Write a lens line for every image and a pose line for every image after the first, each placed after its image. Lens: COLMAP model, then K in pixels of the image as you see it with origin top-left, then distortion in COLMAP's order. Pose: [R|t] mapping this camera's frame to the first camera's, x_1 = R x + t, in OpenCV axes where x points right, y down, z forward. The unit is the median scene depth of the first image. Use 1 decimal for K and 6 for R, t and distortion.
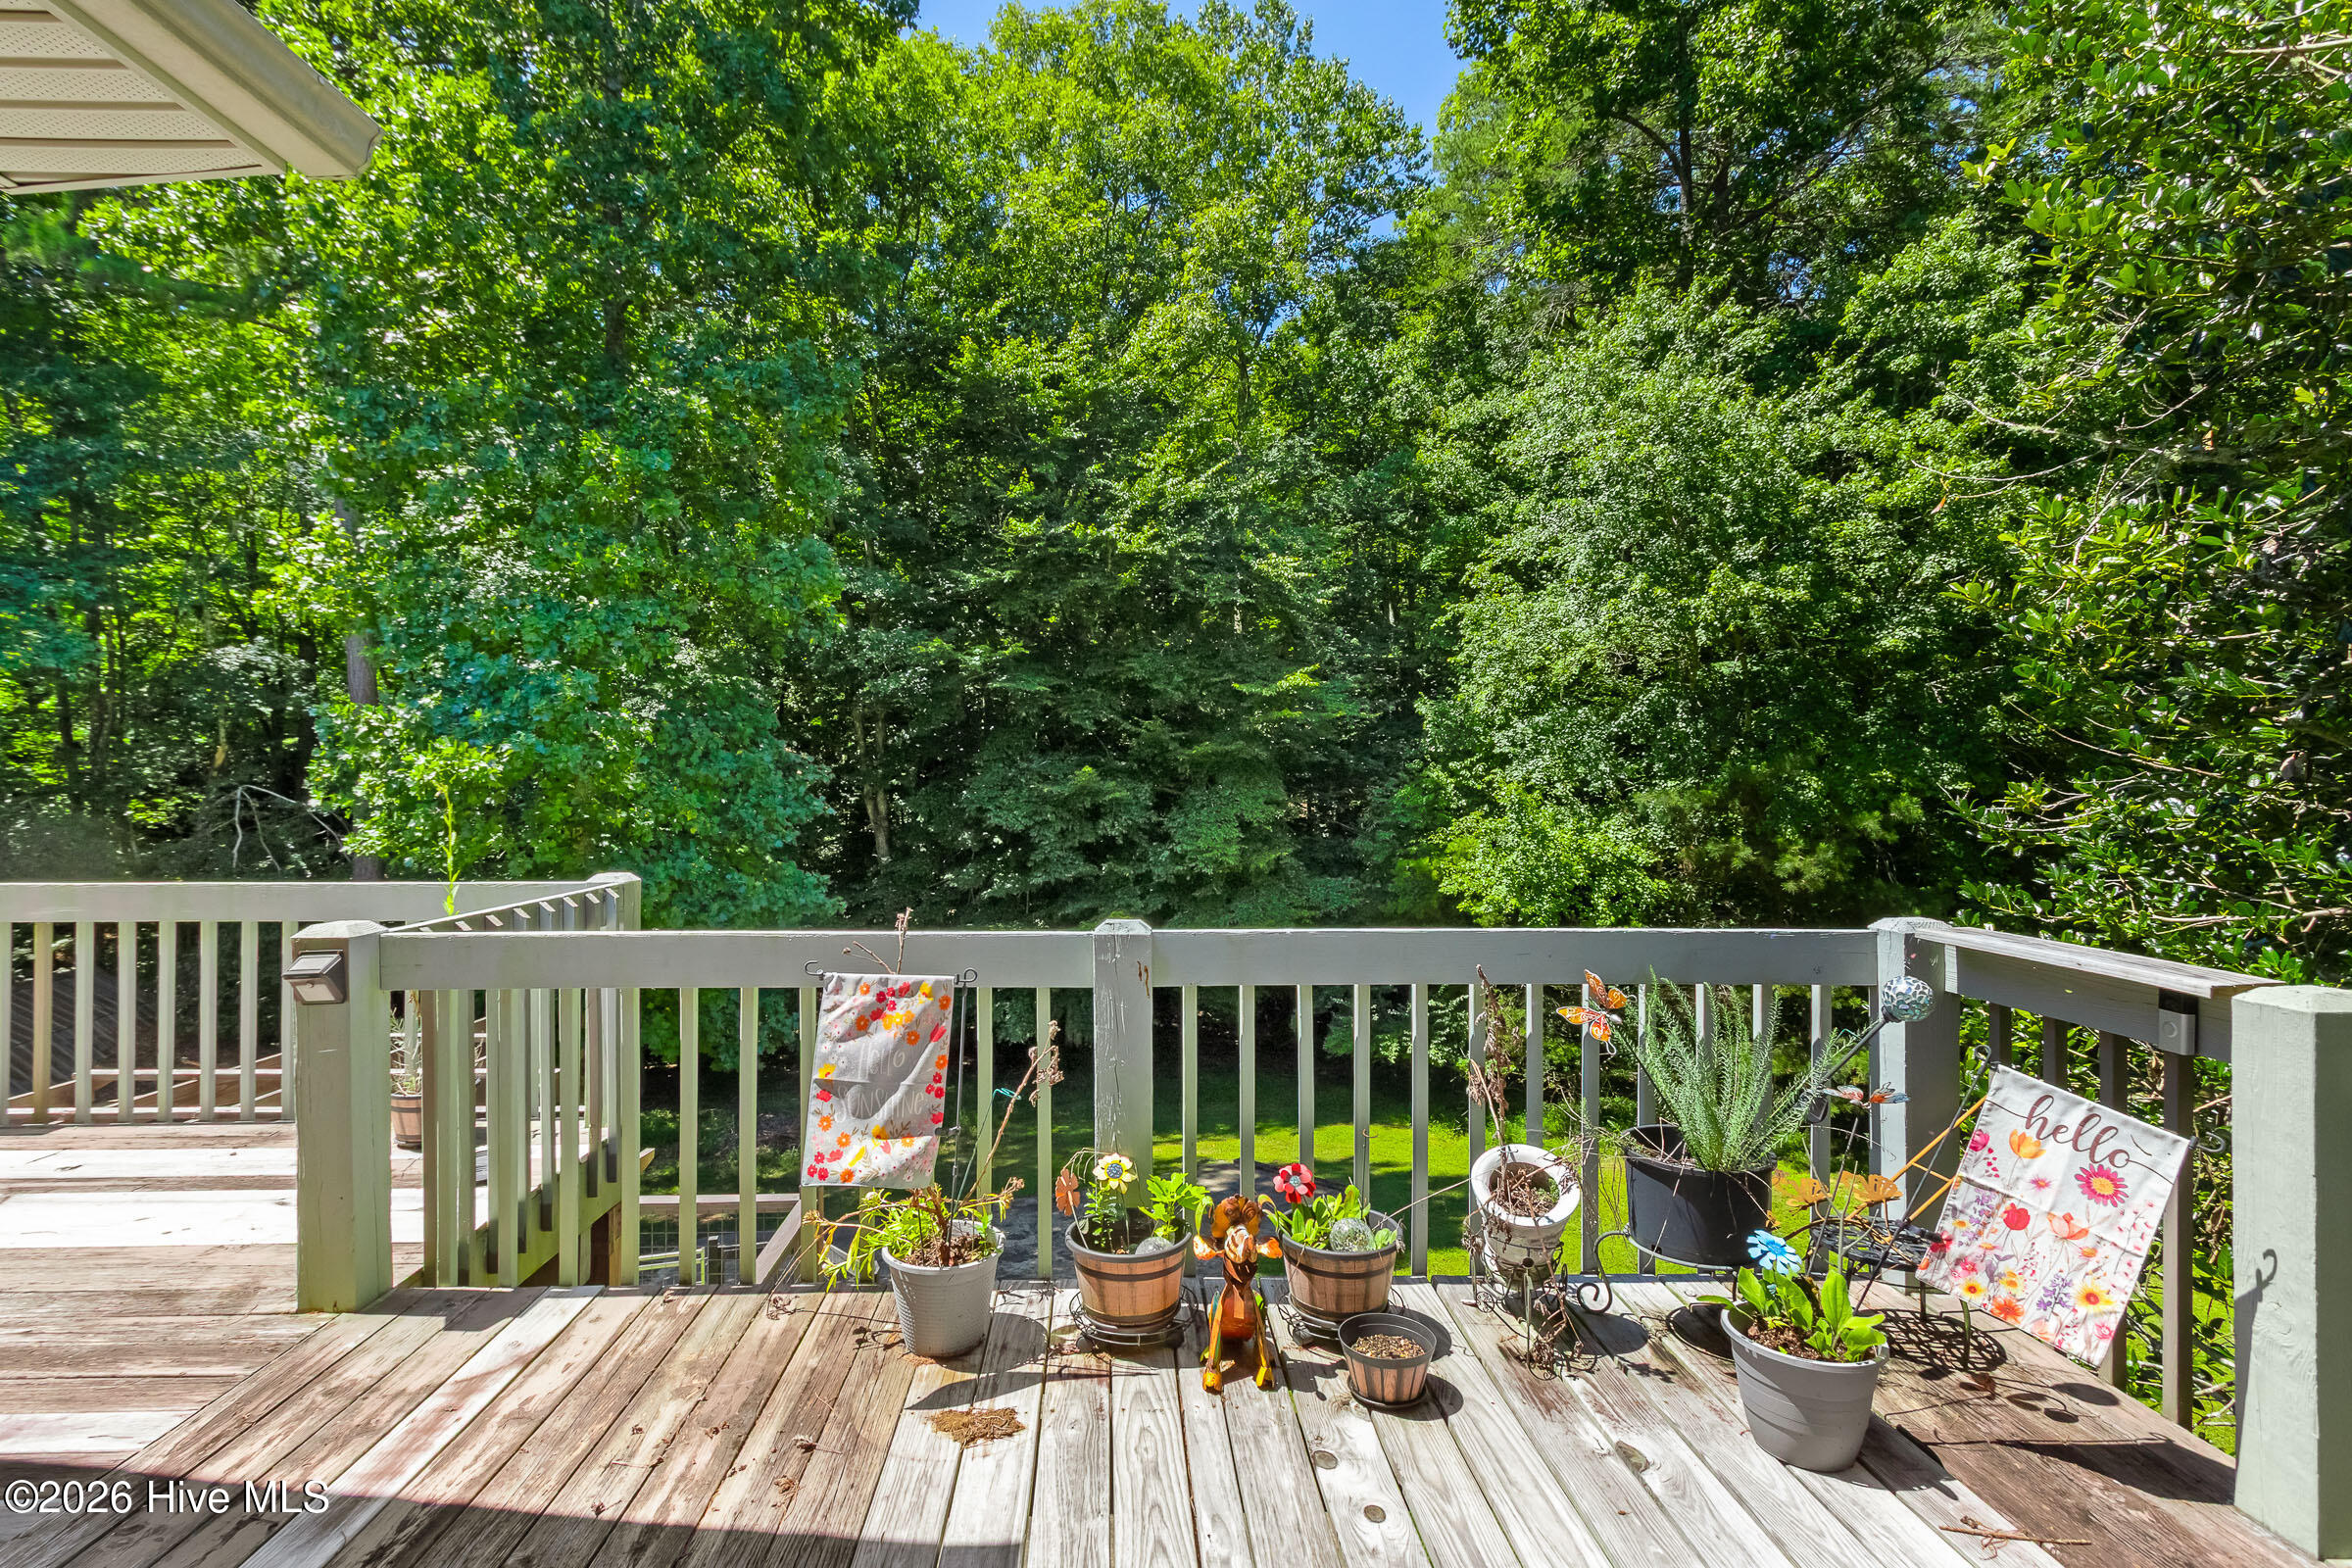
lens RADIAL K [[1151.2, 0, 1173.6], [0, 1151.2, 788.6], [0, 0, 1]] dist [0.005923, -0.002947]
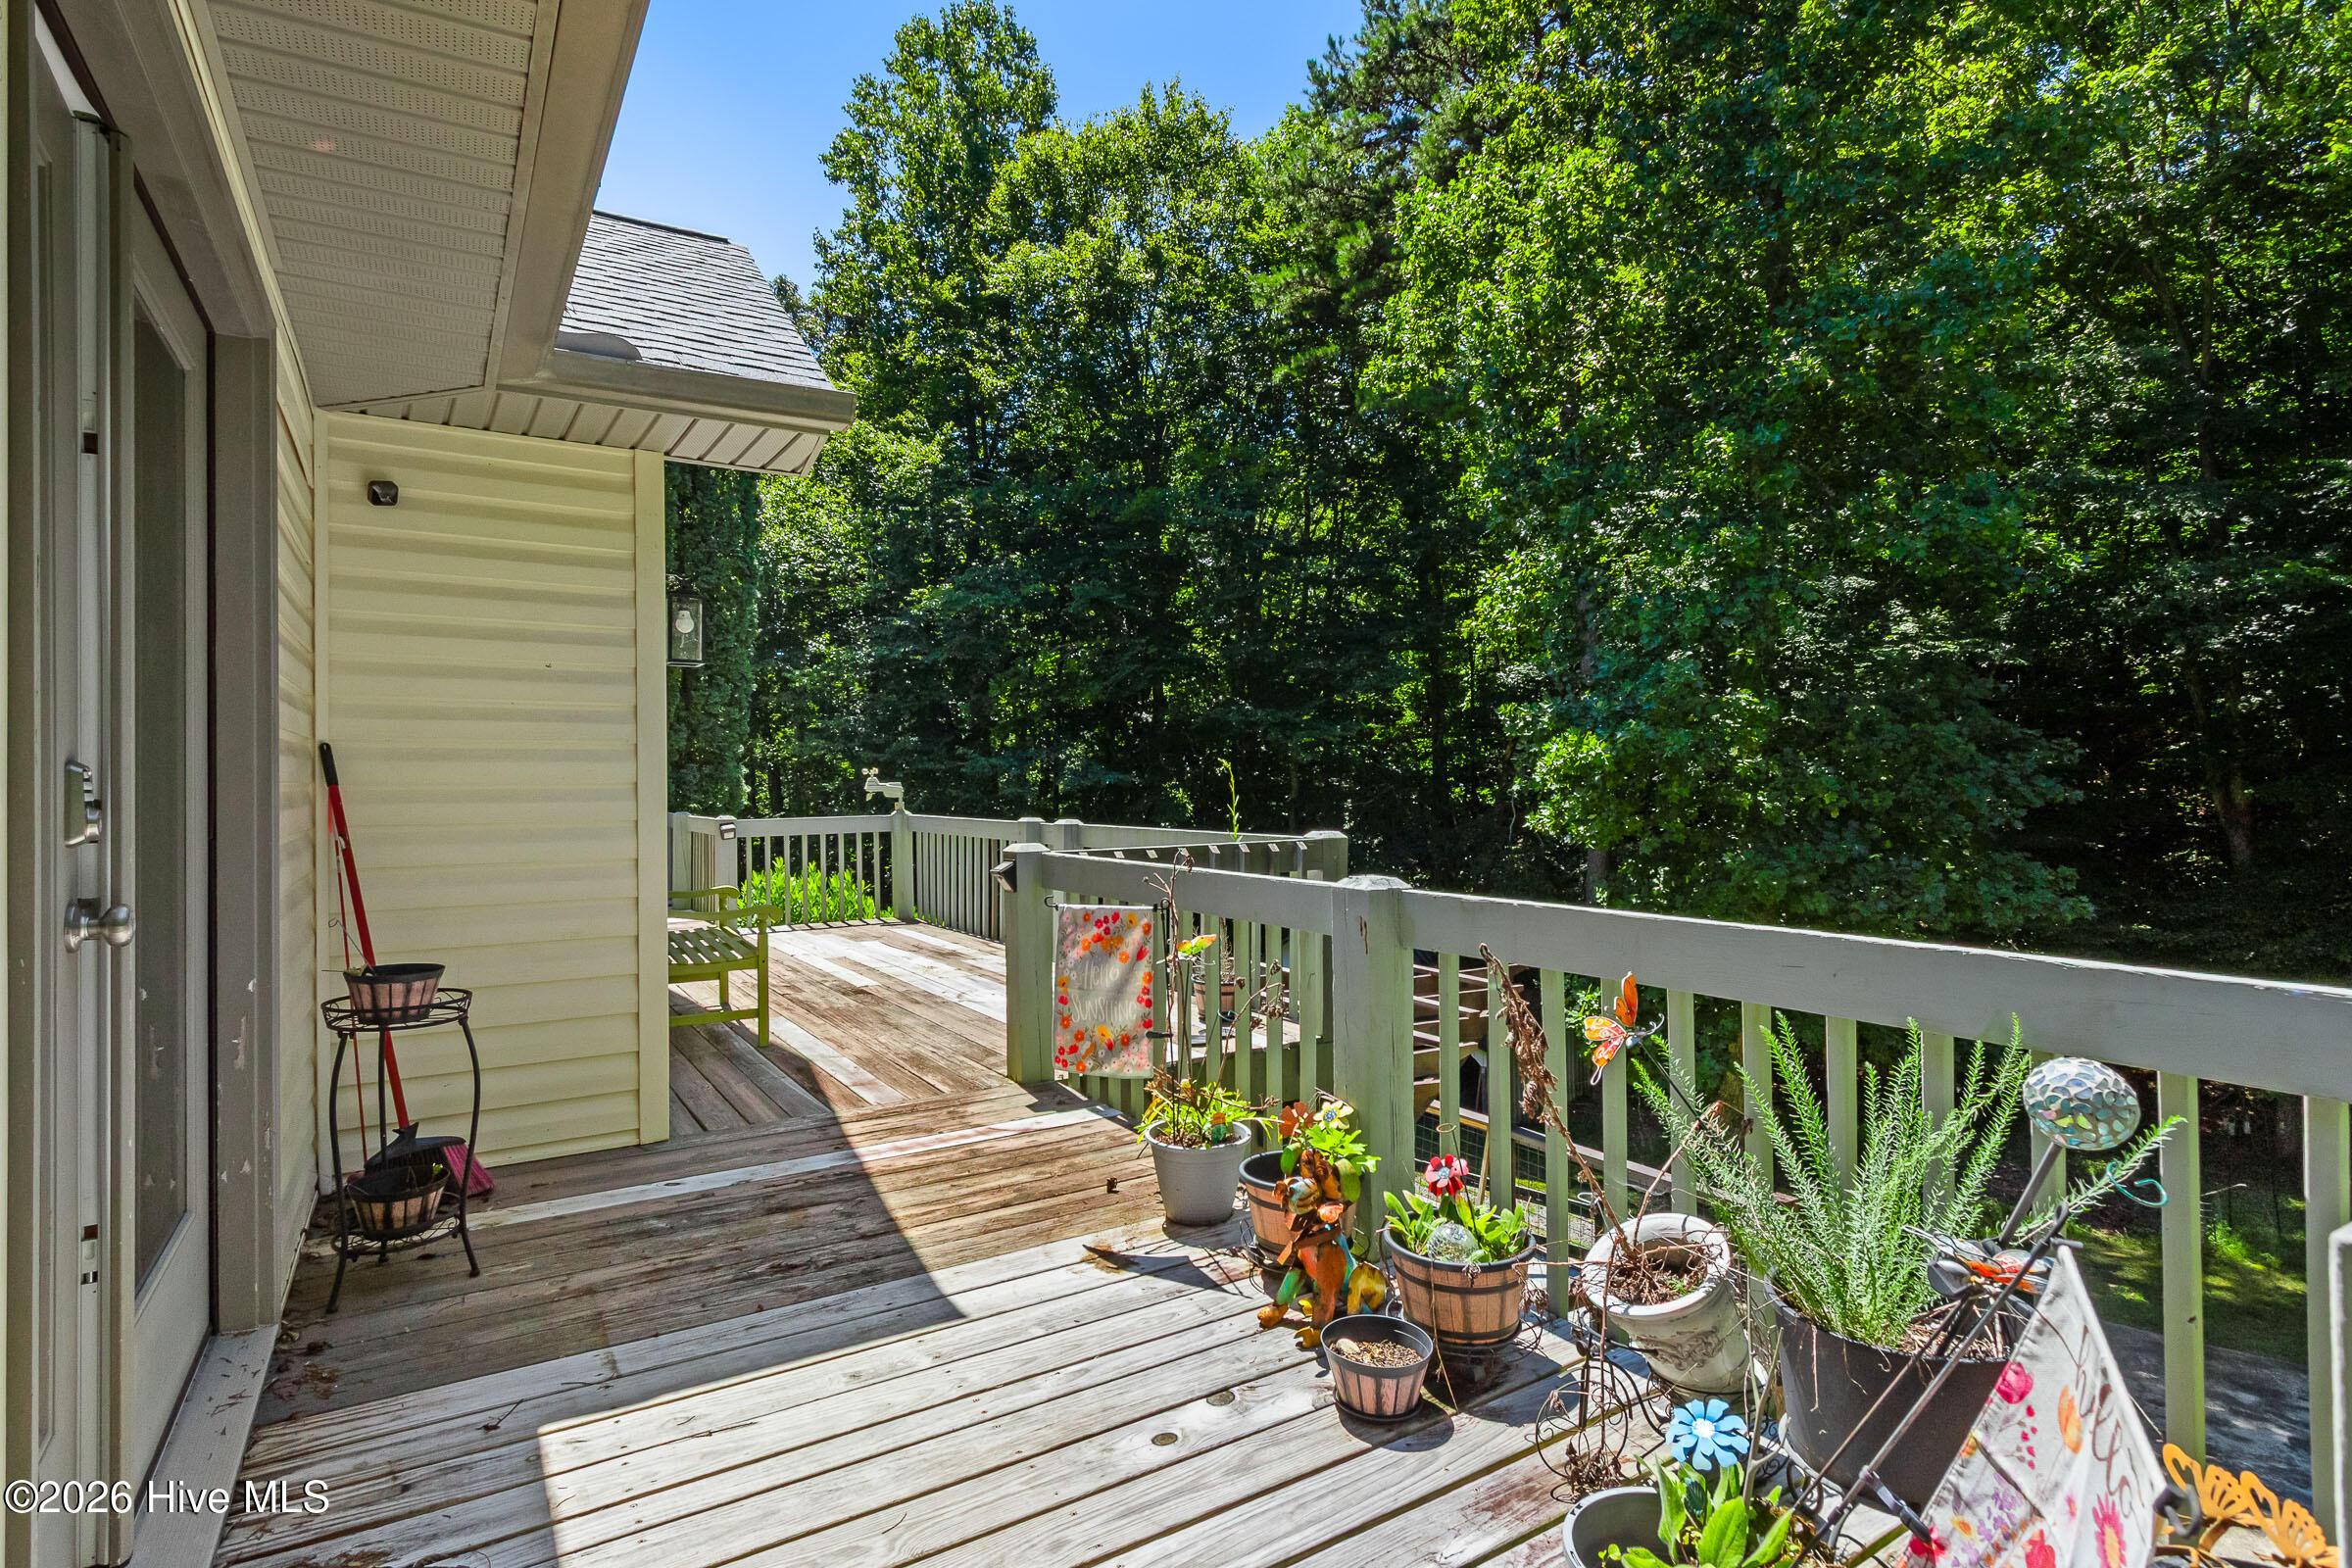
lens RADIAL K [[1151.2, 0, 1169.6], [0, 1151.2, 771.9], [0, 0, 1]] dist [0.005923, -0.002947]
pose [[0.510771, -0.012906, -0.859620, 0.687693], [0.009612, 0.999911, -0.009301, 0.028516], [0.859663, -0.003512, 0.510849, 0.310836]]
